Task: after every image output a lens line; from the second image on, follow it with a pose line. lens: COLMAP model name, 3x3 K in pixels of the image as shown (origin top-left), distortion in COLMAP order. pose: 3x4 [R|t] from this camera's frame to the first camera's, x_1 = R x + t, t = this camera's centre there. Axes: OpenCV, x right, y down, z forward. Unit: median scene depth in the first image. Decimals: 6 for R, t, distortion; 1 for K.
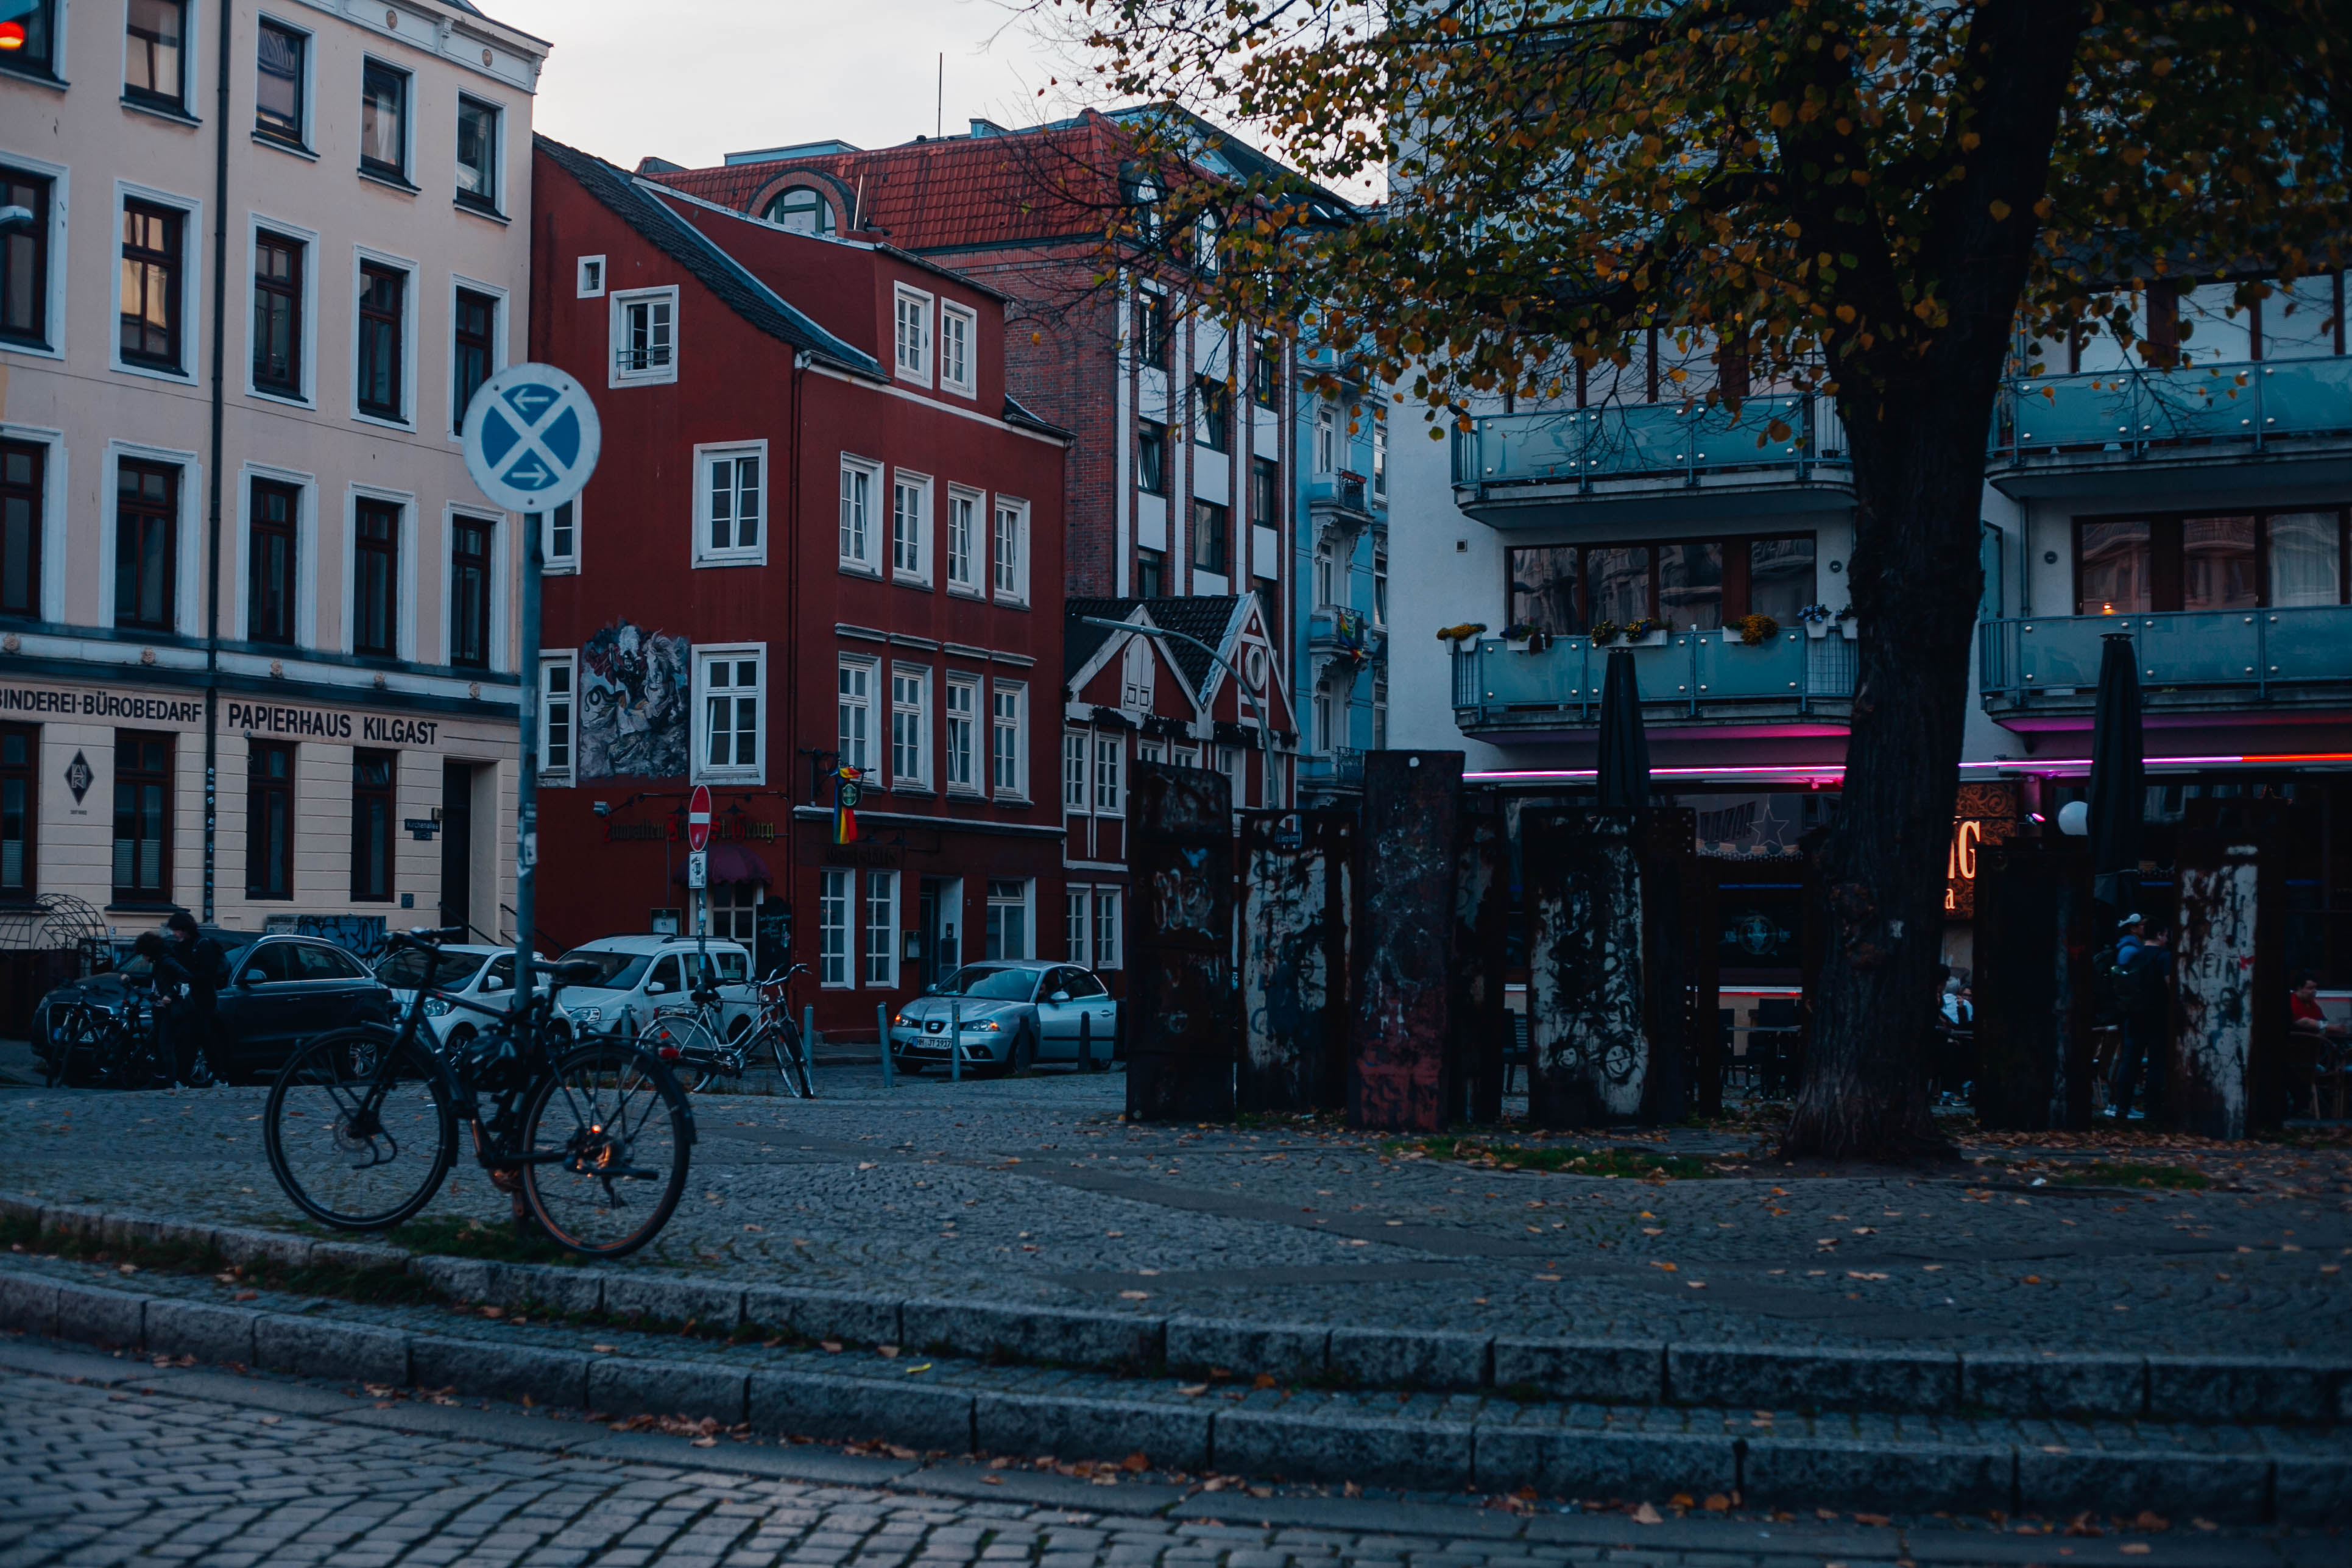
lens RADIAL K [[3465.8, 0, 1176.6], [0, 3465.8, 788.5], [0, 0, 1]] dist [-0.088345, 0.000000]
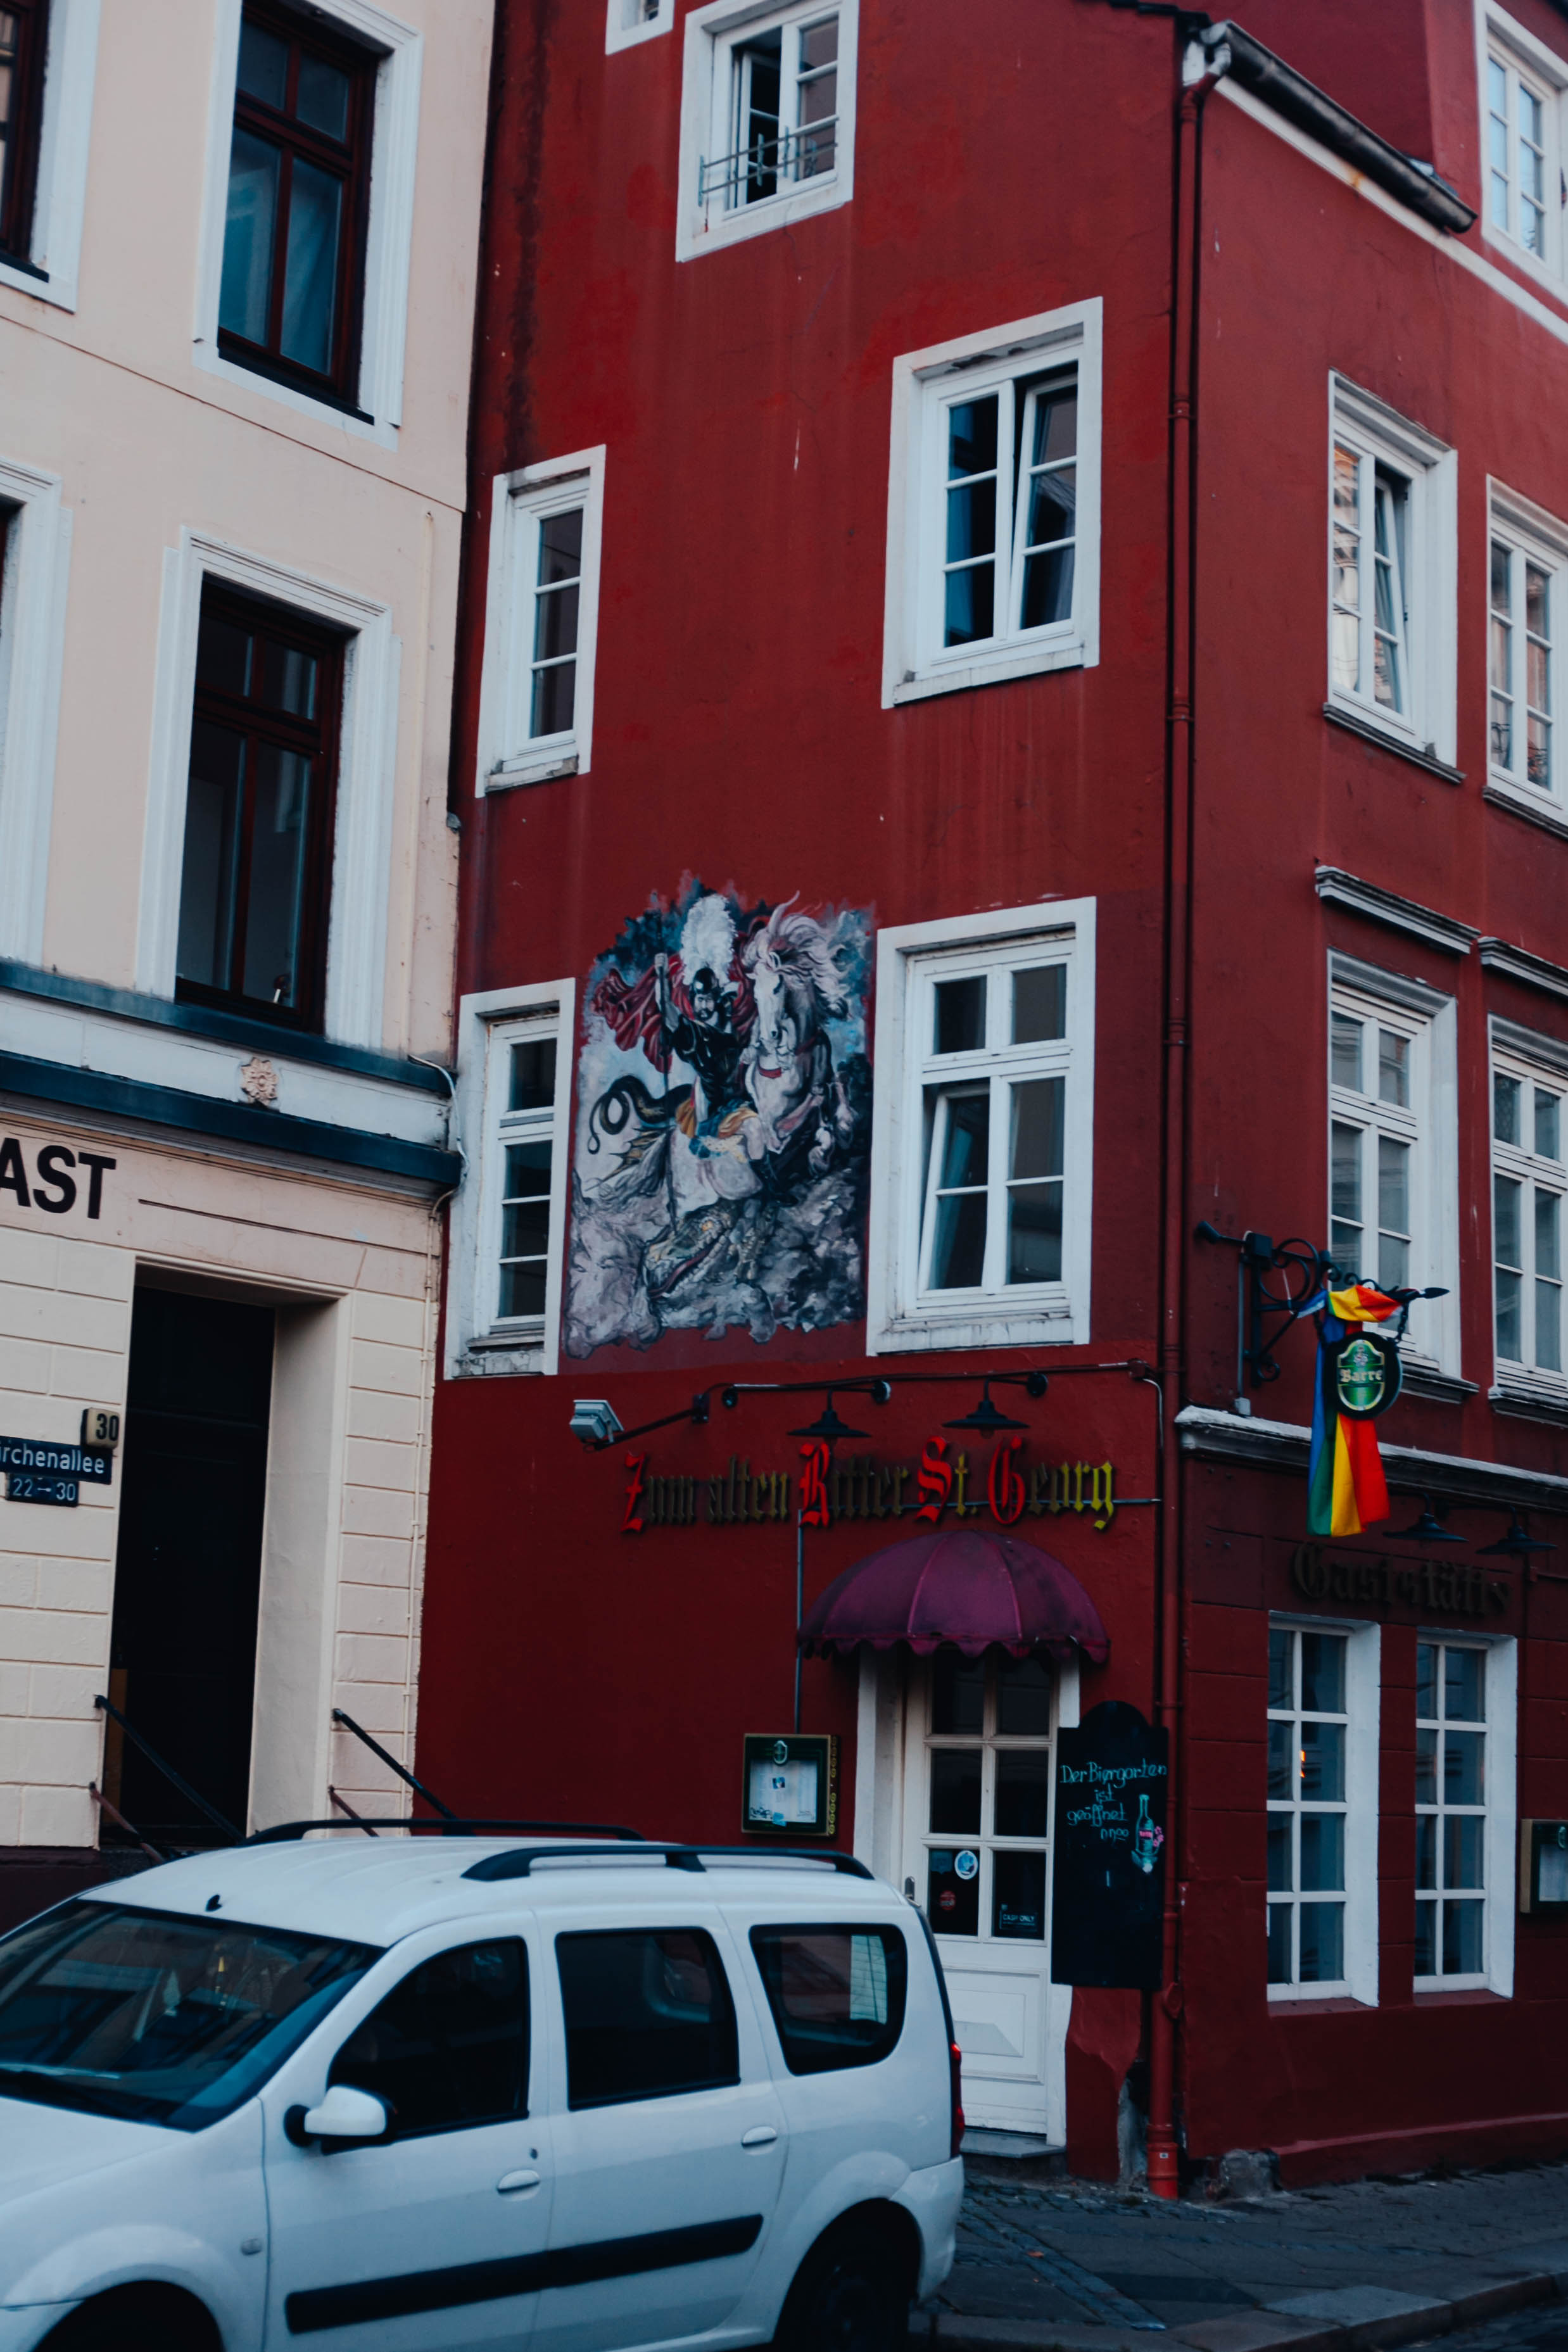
lens RADIAL K [[3465.8, 0, 798.4], [0, 3465.8, 1181.3], [0, 0, 1]] dist [-0.088345, 0.000000]
pose [[0.966174, -0.016467, -0.257367, -0.062340], [-0.017234, 0.991606, -0.128144, 0.024562], [0.257316, 0.128245, 0.957779, 0.679515]]
